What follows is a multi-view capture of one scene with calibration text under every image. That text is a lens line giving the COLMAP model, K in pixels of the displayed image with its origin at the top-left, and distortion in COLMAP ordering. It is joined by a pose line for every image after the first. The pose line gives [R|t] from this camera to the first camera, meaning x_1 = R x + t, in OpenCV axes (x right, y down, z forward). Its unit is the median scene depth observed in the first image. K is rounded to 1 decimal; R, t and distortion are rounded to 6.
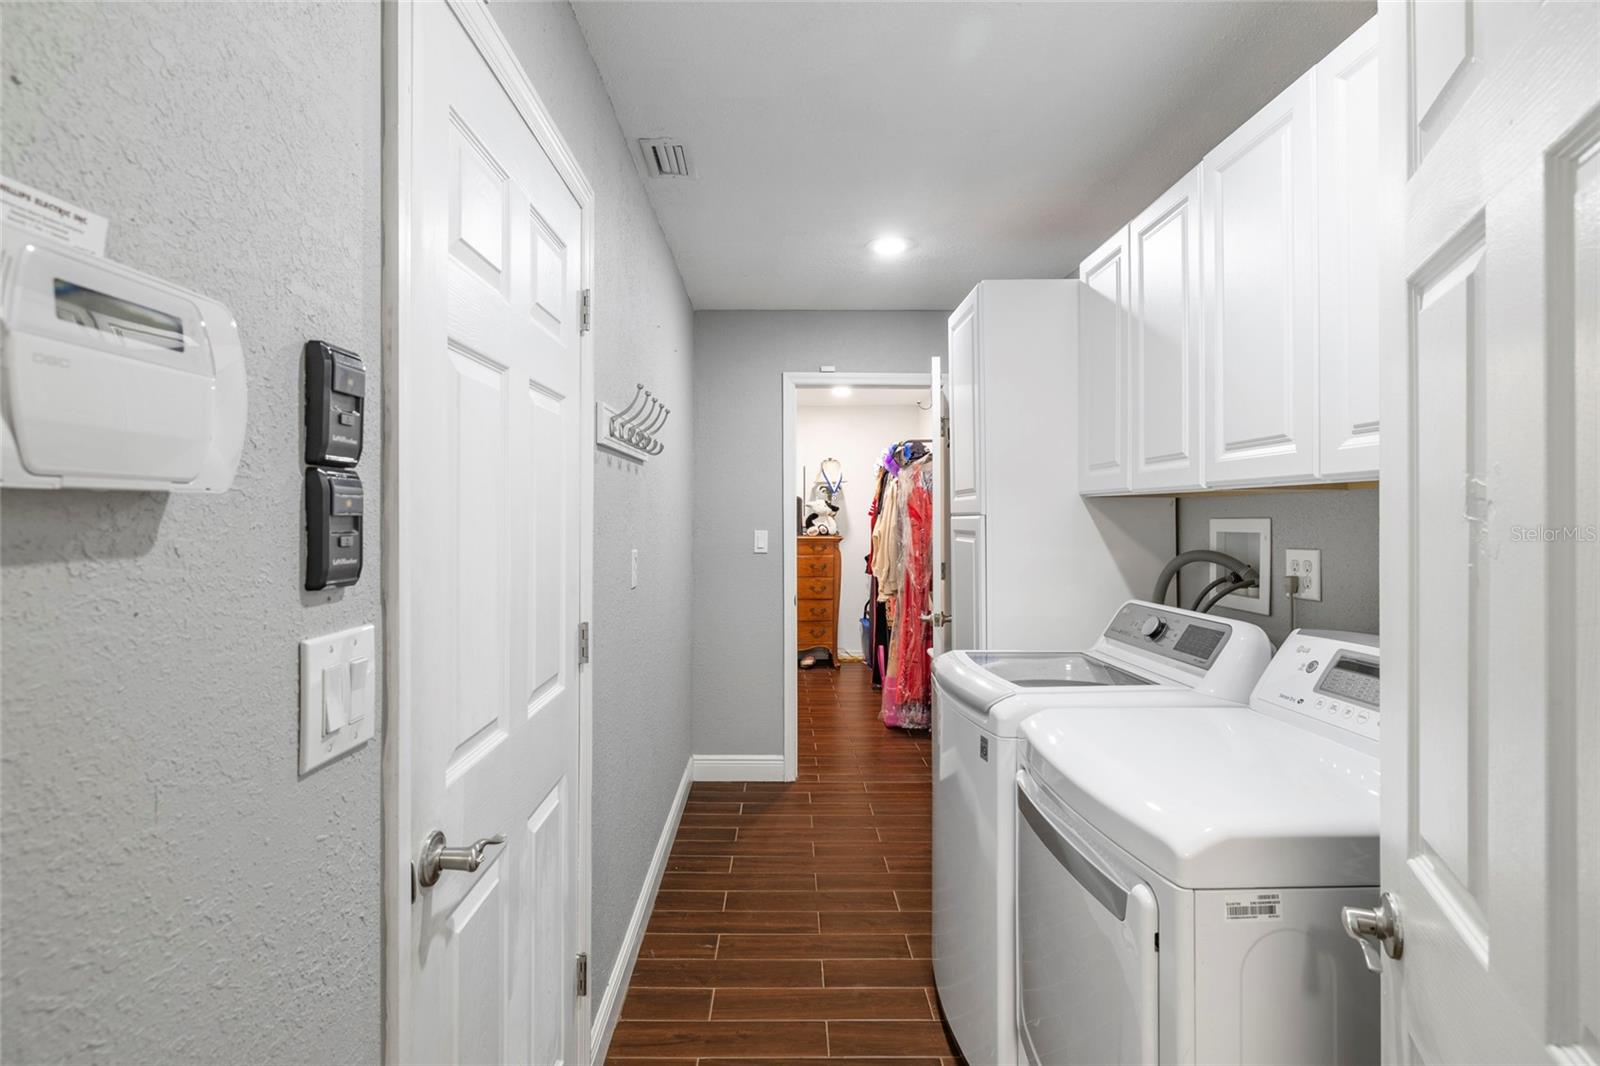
lens RADIAL K [[798.3, 0, 795.7], [0, 798.3, 525.0], [0, 0, 1]] dist [-0.005279, 0.001432]
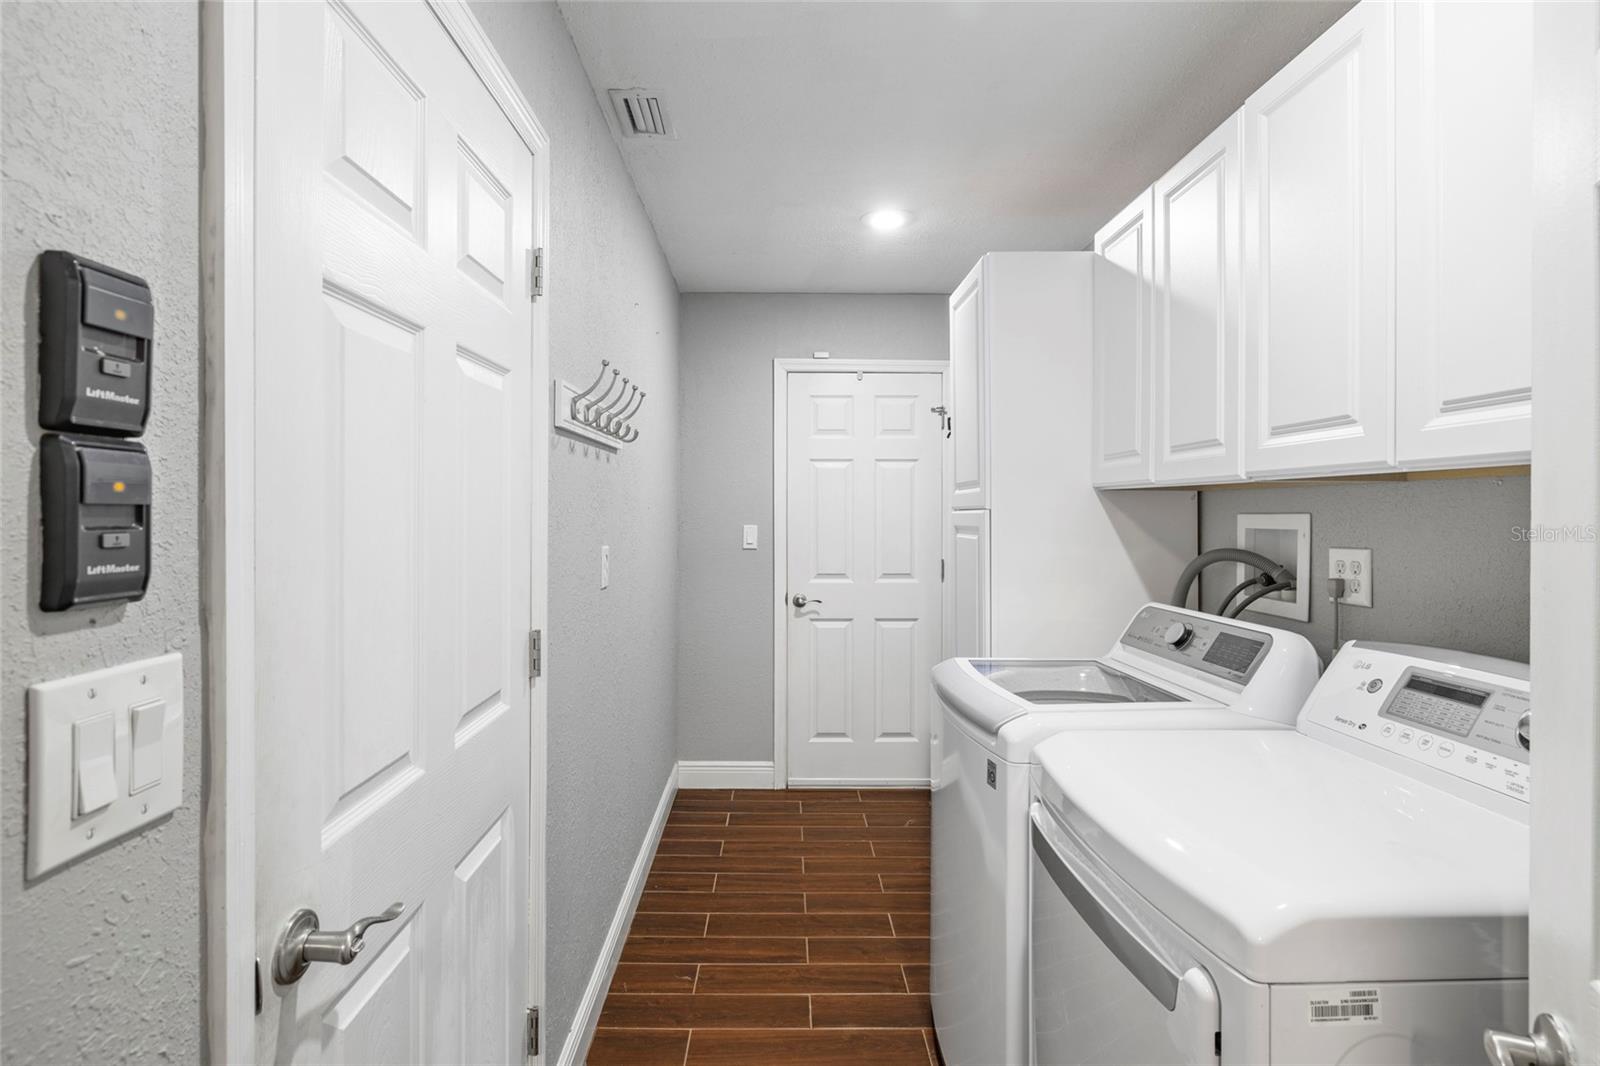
lens RADIAL K [[798.3, 0, 798.1], [0, 798.3, 525.1], [0, 0, 1]] dist [-0.005279, 0.001432]
pose [[0.999968, 0.002930, 0.007473, 0.015341], [-0.002981, 0.999972, 0.006901, 0.000137], [-0.007453, -0.006923, 0.999948, 0.125516]]
